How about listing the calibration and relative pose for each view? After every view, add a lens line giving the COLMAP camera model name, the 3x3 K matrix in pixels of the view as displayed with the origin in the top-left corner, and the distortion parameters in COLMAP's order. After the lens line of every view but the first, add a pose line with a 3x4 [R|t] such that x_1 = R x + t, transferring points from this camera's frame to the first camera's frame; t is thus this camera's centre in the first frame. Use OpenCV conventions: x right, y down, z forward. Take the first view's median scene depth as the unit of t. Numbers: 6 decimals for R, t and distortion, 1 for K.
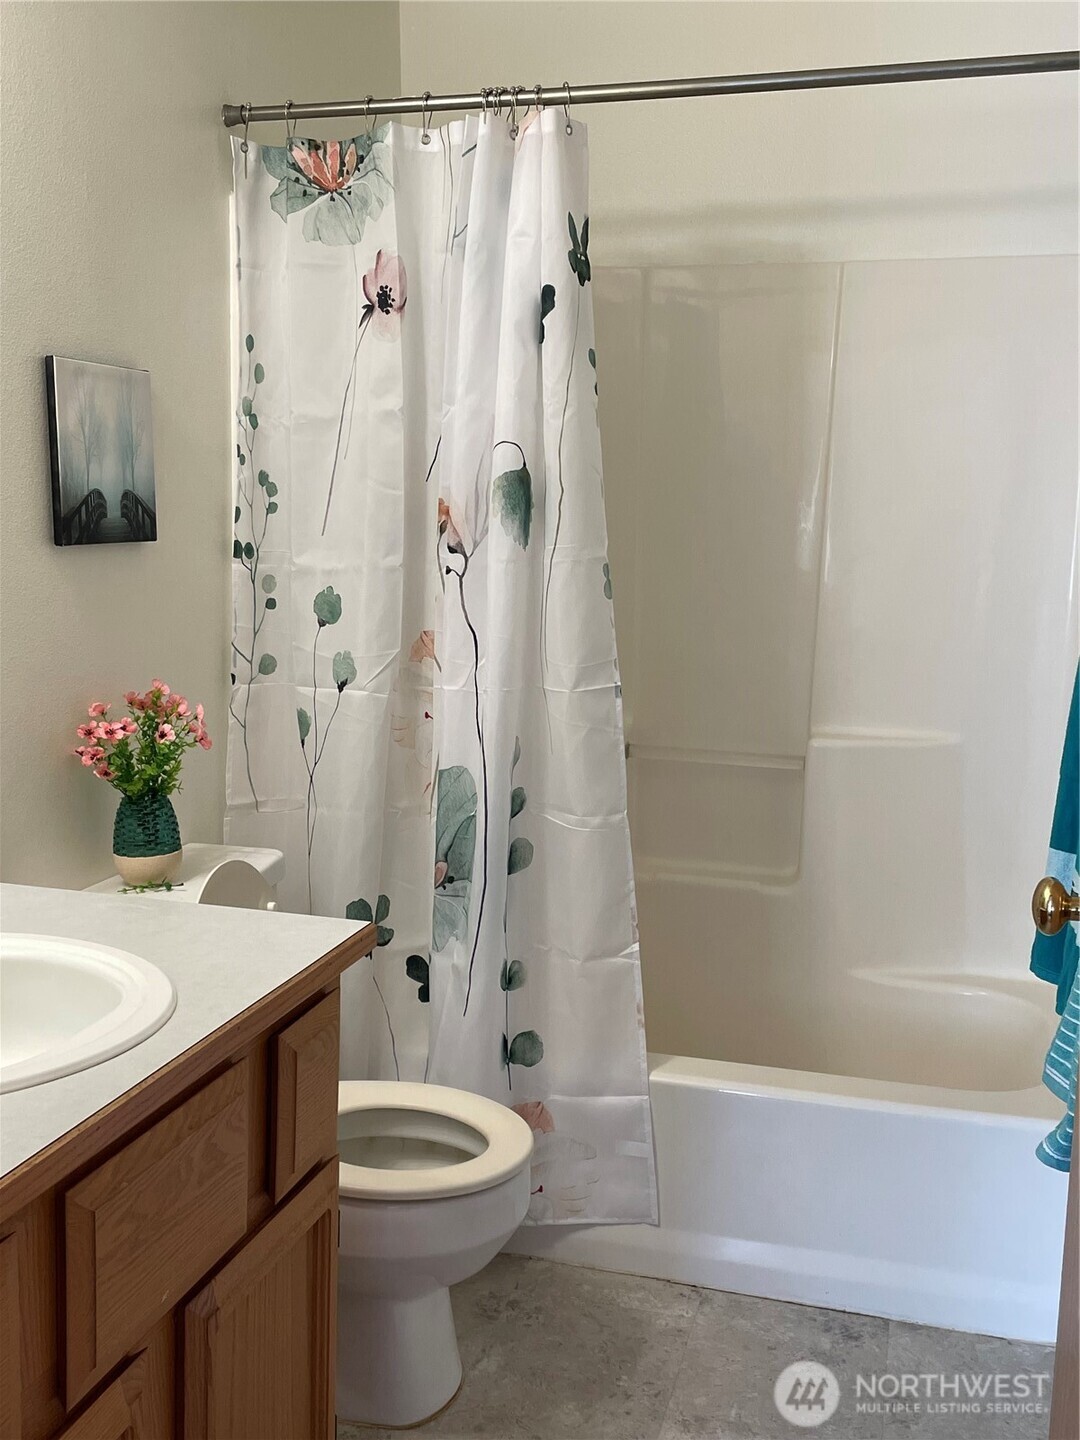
lens RADIAL K [[1453.0, 0, 533.6], [0, 1453.0, 718.0], [0, 0, 1]] dist [0.069049, 0.000000]
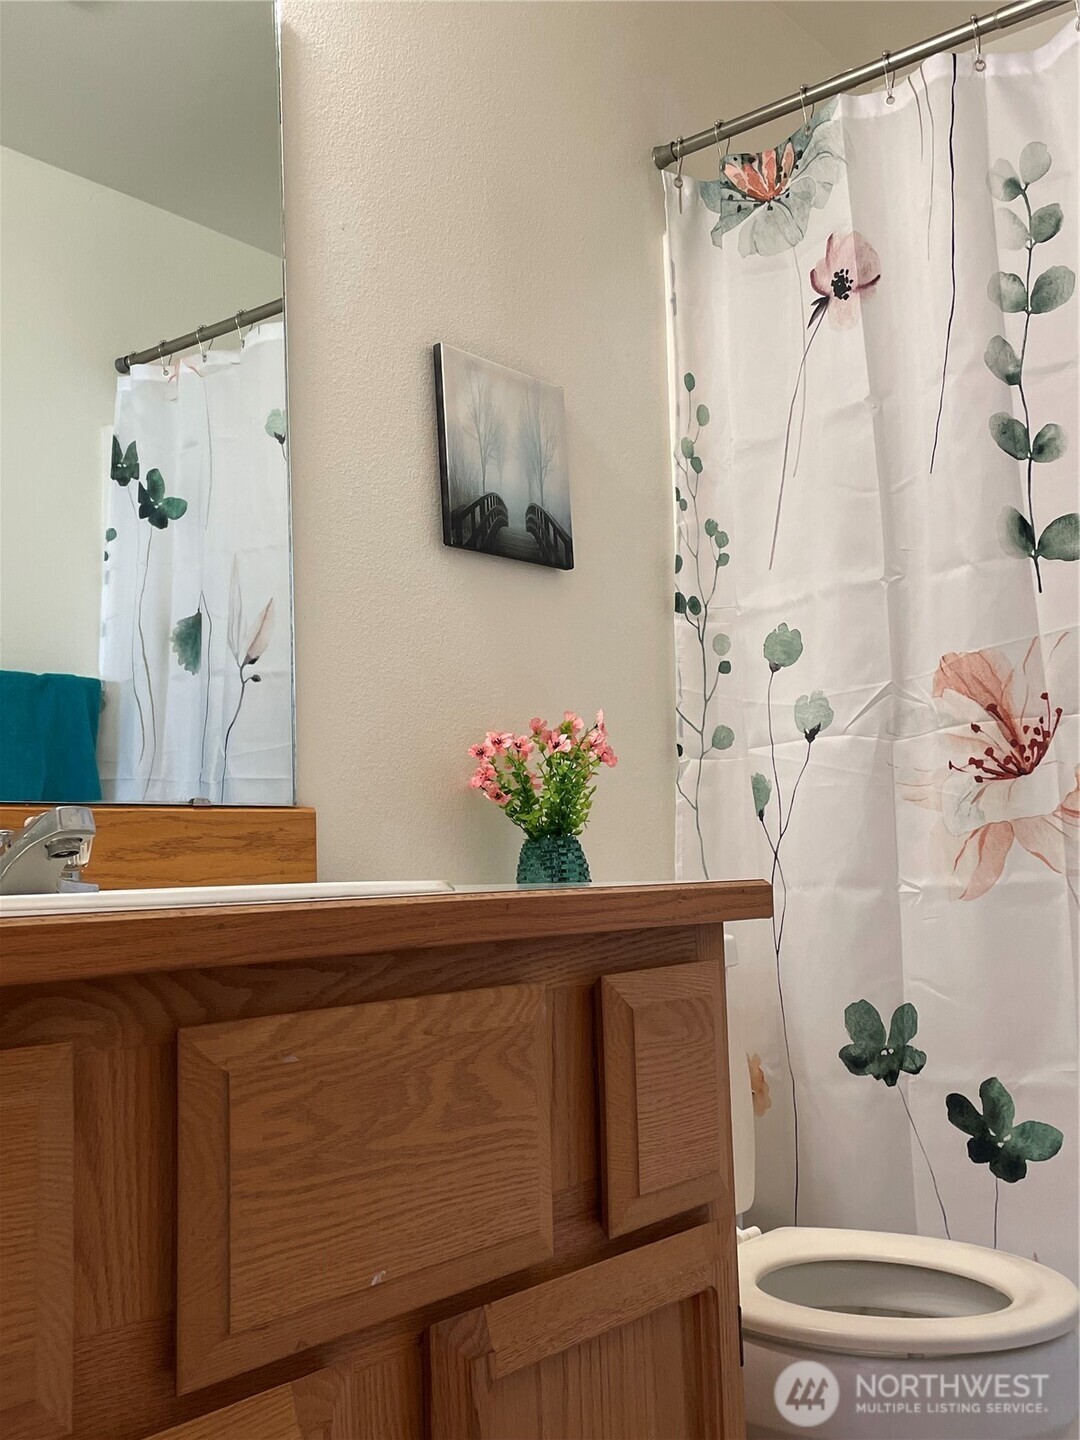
lens RADIAL K [[1453.0, 0, 544.4], [0, 1453.0, 723.3], [0, 0, 1]] dist [0.069049, 0.000000]
pose [[0.920677, -0.092860, -0.379118, 0.047370], [0.002038, 0.972419, -0.233233, 0.162952], [0.390320, 0.213960, 0.895473, 0.209125]]
